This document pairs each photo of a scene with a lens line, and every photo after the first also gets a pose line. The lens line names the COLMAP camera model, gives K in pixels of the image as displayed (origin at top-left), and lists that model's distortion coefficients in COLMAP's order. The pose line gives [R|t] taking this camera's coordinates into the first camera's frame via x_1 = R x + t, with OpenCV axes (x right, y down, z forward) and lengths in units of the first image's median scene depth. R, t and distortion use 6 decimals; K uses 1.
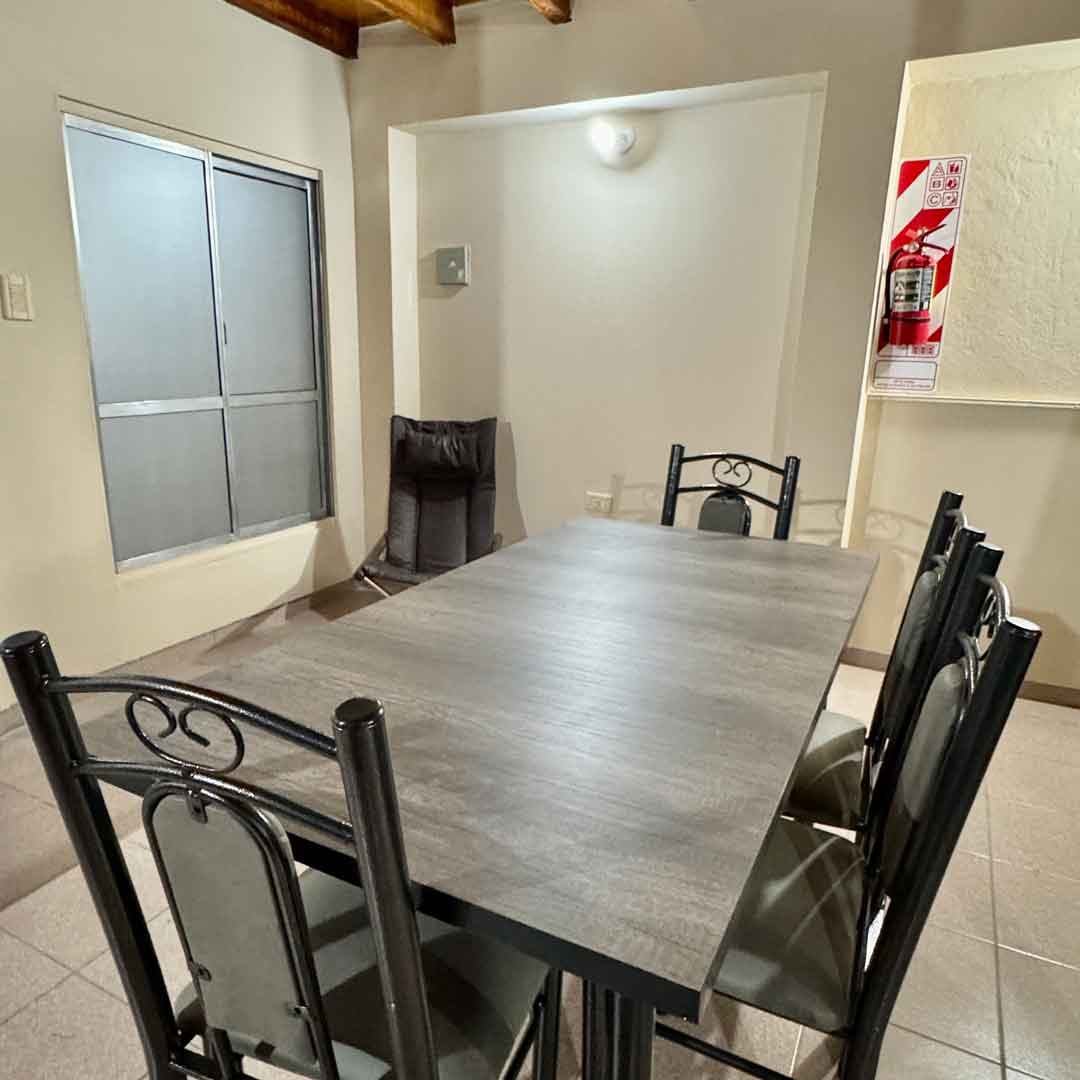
lens RADIAL K [[796.8, 0, 540.0], [0, 796.8, 540.0], [0, 0, 1]] dist [-0.002295, -0.006371]
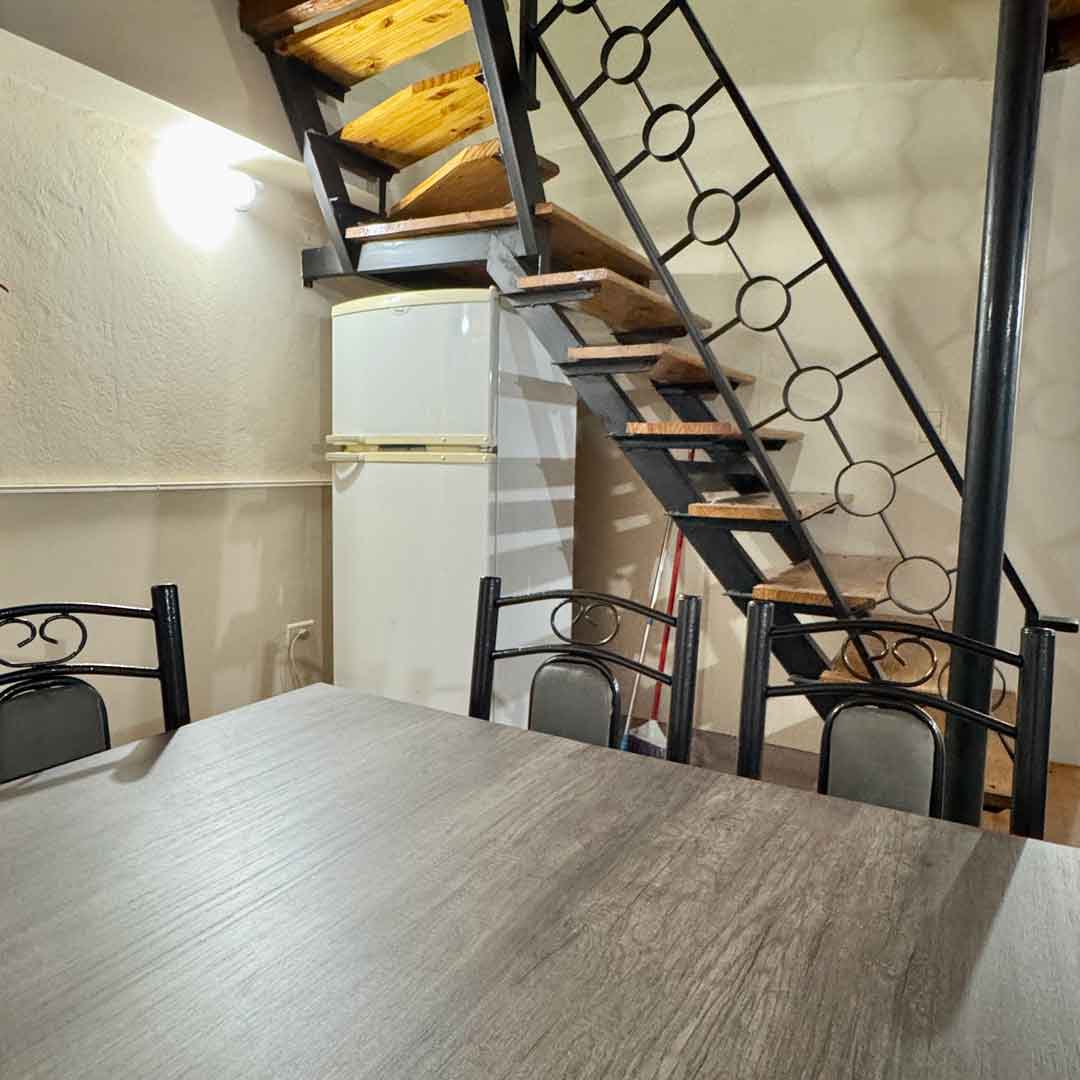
lens RADIAL K [[796.8, 0, 540.0], [0, 796.8, 540.0], [0, 0, 1]] dist [-0.002295, -0.006371]
pose [[0.035994, -0.115485, 0.992657, -0.281564], [0.209913, 0.972014, 0.105472, -0.142383], [-0.977057, 0.204575, 0.059228, 0.659223]]
